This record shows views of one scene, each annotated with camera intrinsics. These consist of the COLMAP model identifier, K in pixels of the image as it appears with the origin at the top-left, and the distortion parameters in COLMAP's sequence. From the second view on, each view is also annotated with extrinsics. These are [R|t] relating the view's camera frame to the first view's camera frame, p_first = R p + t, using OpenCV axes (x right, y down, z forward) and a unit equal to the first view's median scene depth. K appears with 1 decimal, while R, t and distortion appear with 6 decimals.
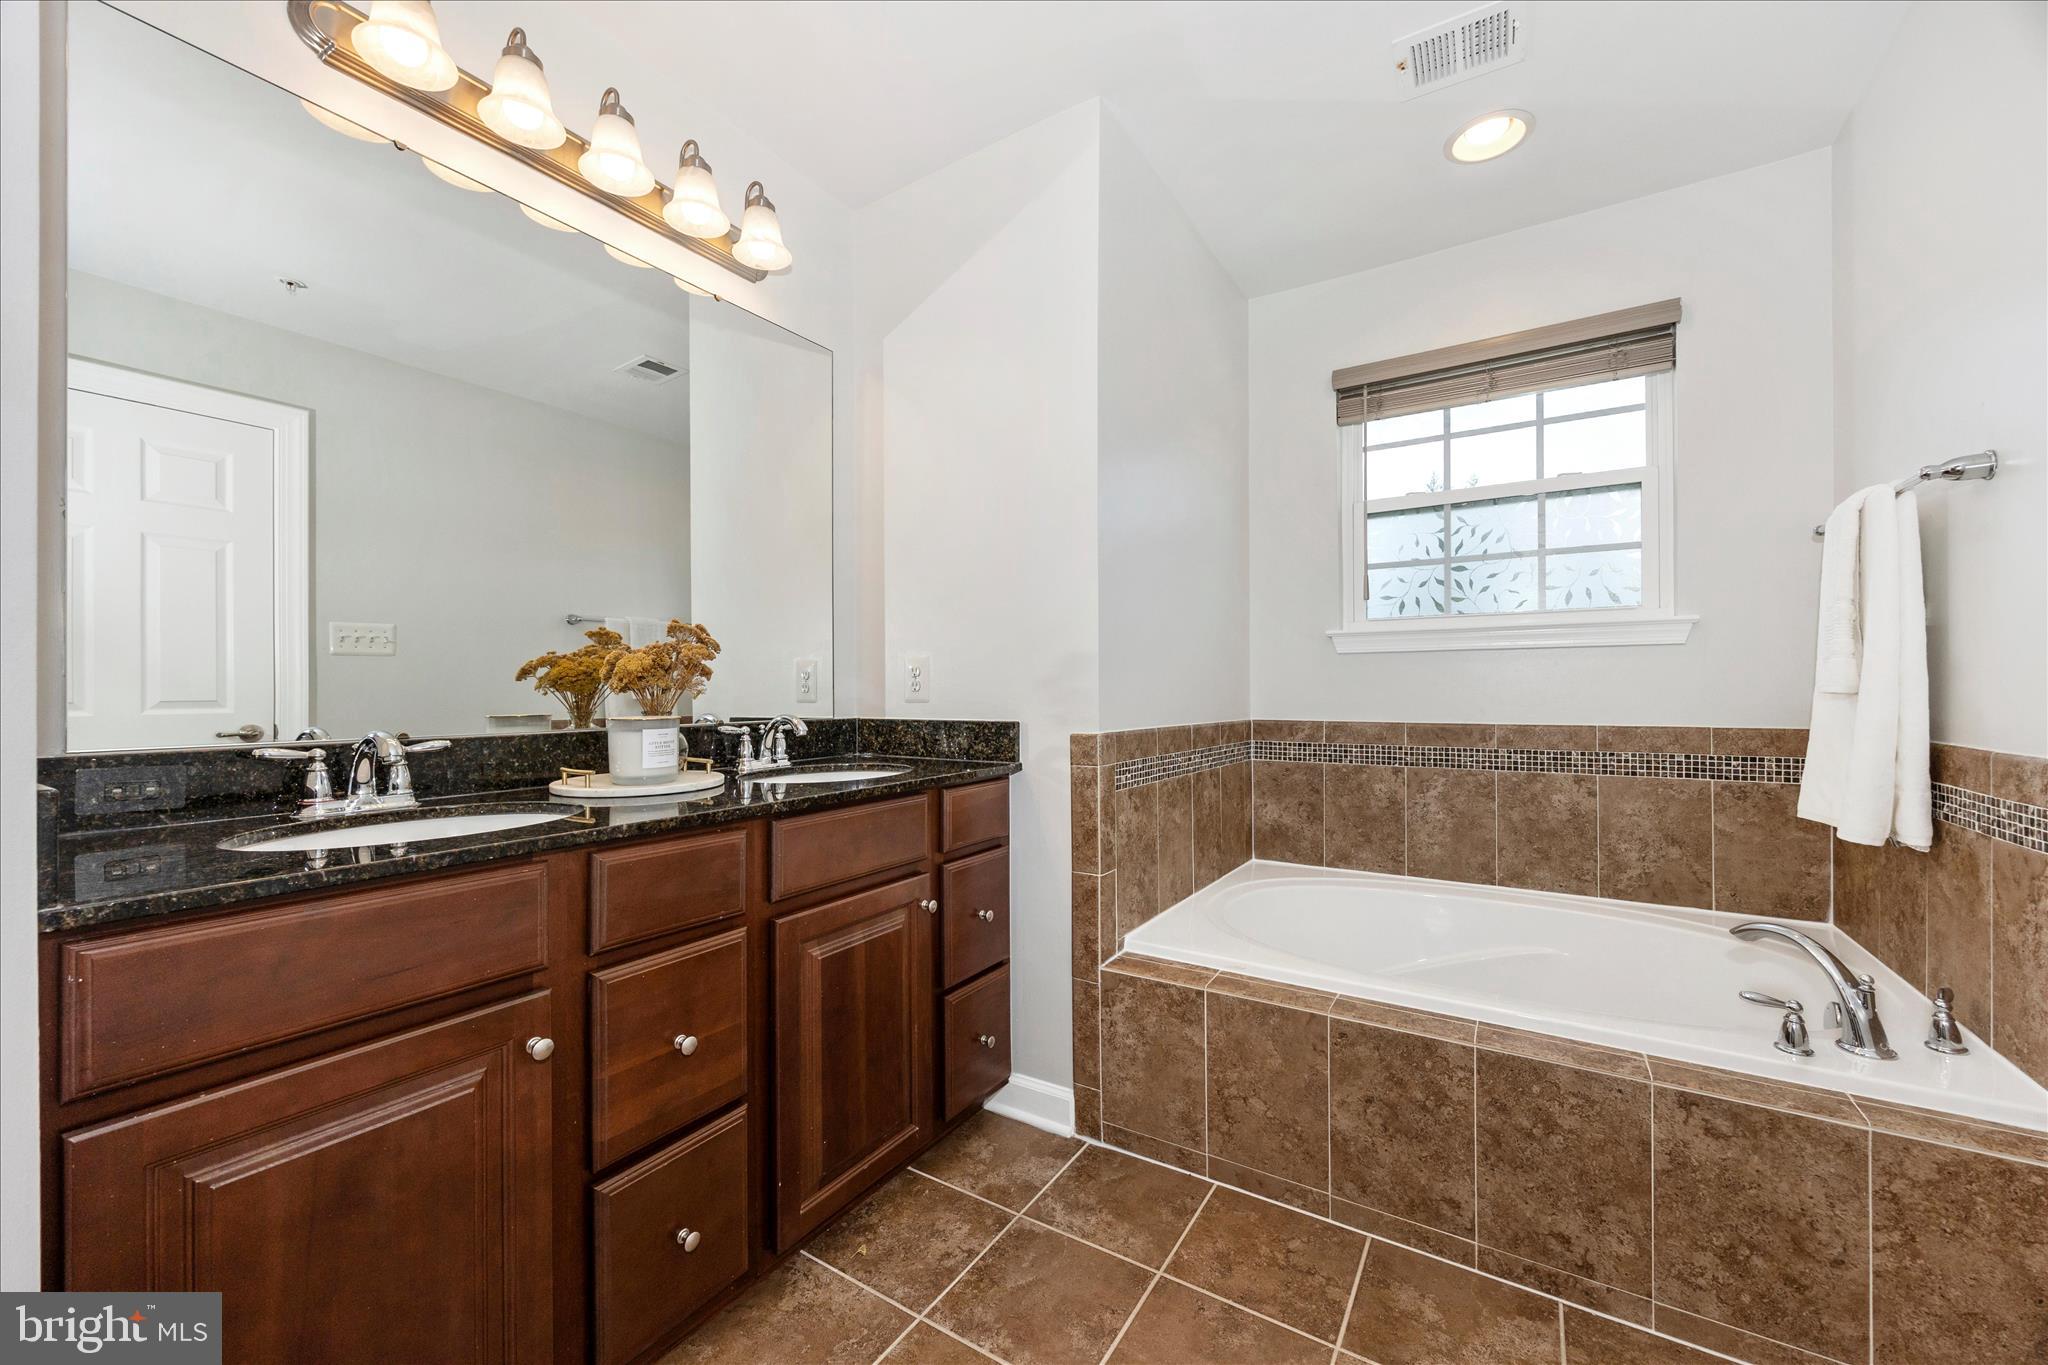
lens RADIAL K [[780.6, 0, 1024.0], [0, 780.6, 682.5], [0, 0, 1]] dist [-0.007385, -0.000068]
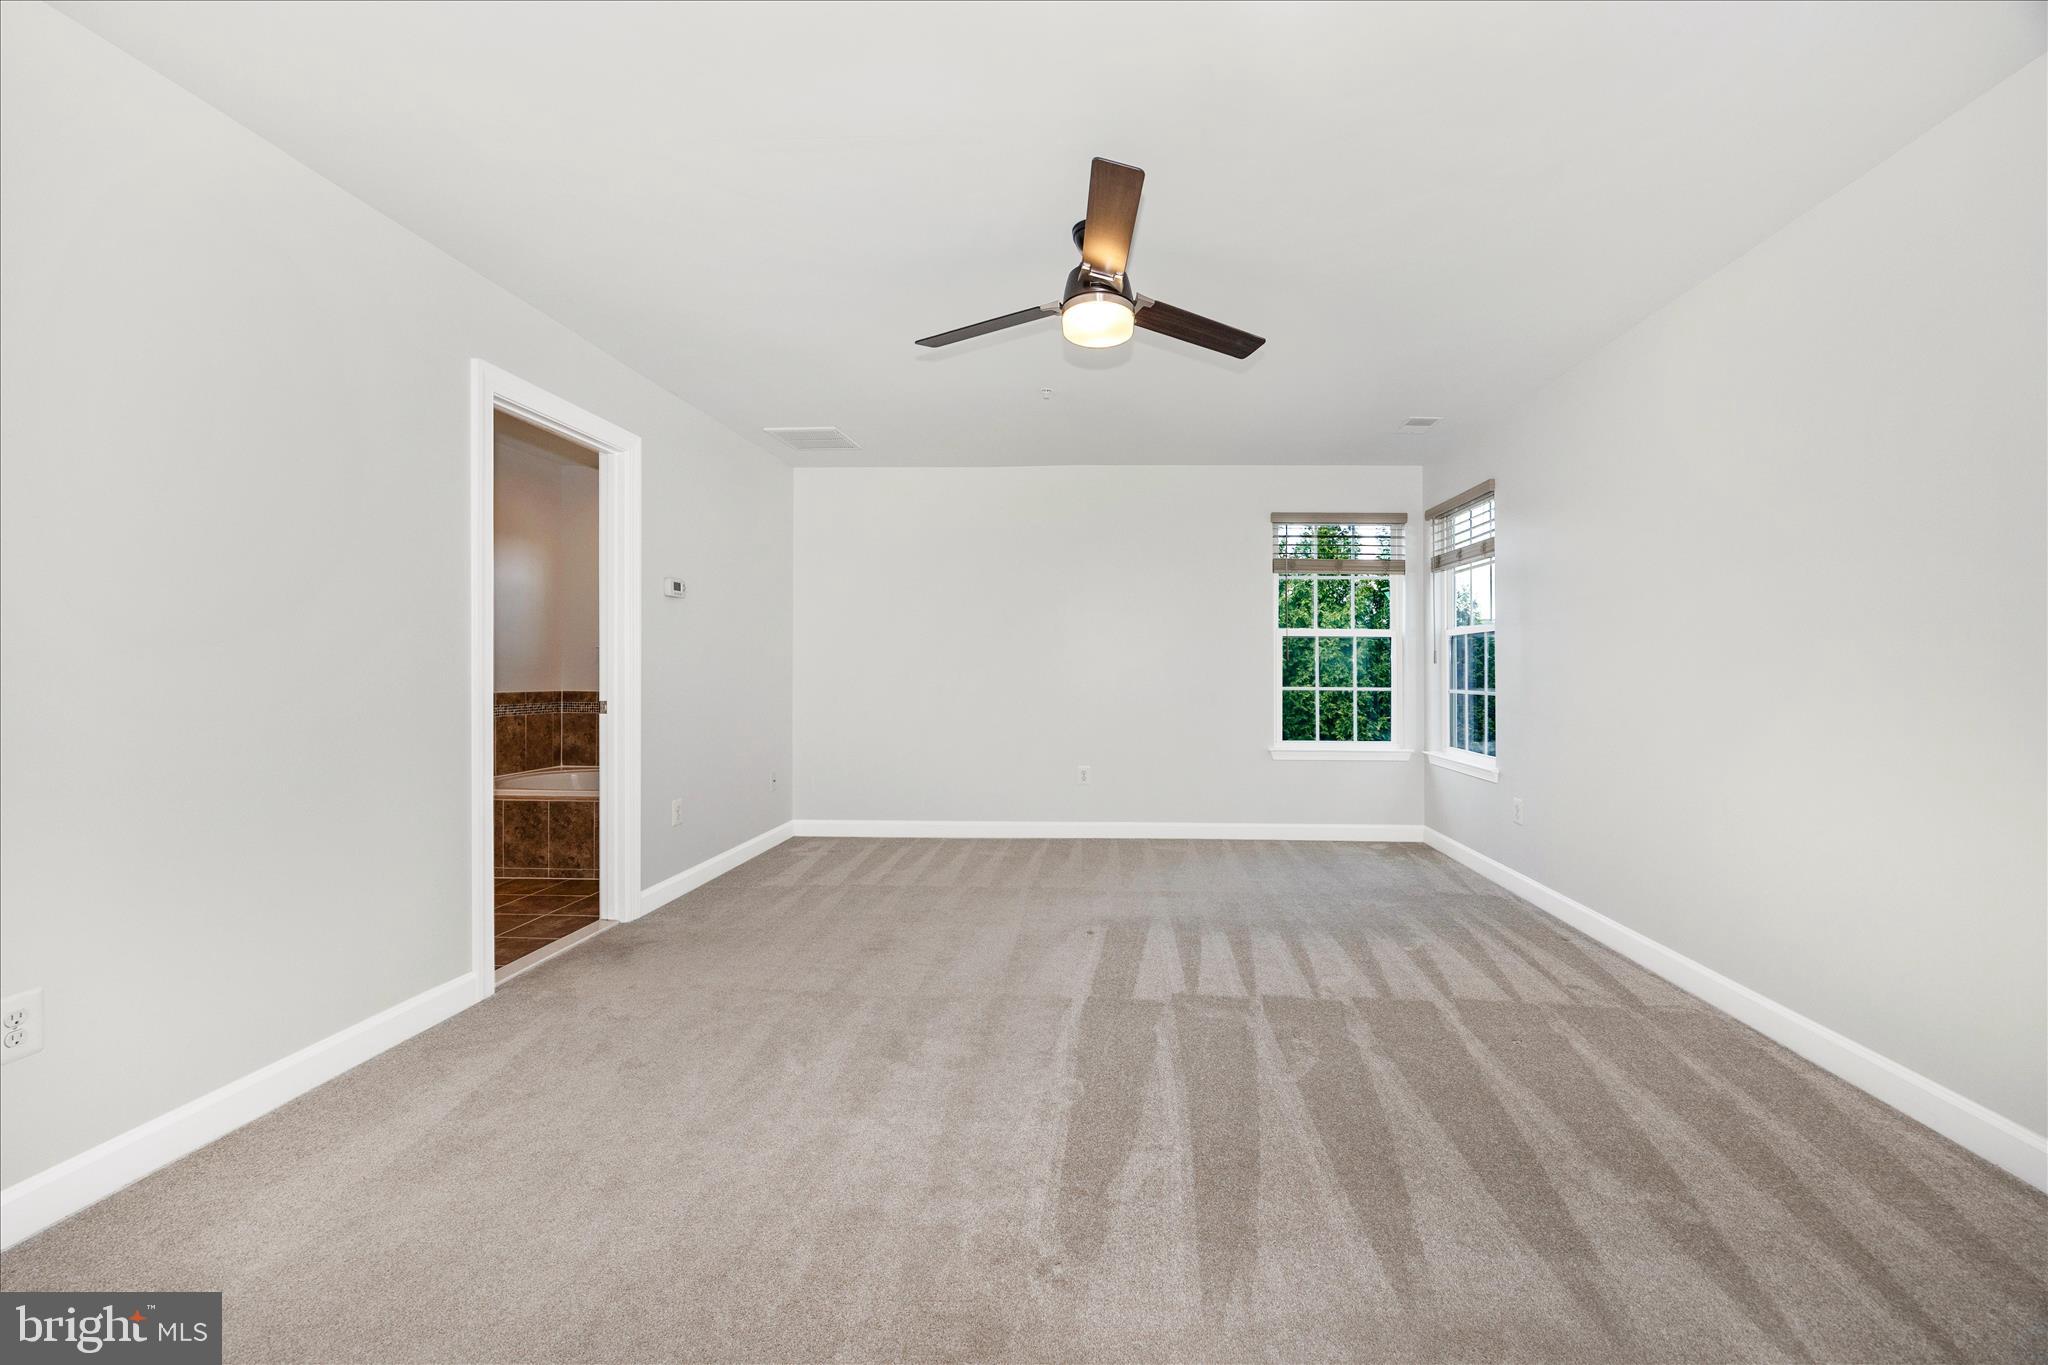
lens RADIAL K [[780.6, 0, 1024.0], [0, 780.6, 682.5], [0, 0, 1]] dist [-0.007385, -0.000068]
pose [[0.880739, -0.001559, 0.473599, 0.387926], [-0.006842, 0.999848, 0.016016, -0.010713], [-0.473552, -0.017346, 0.880595, -1.180790]]
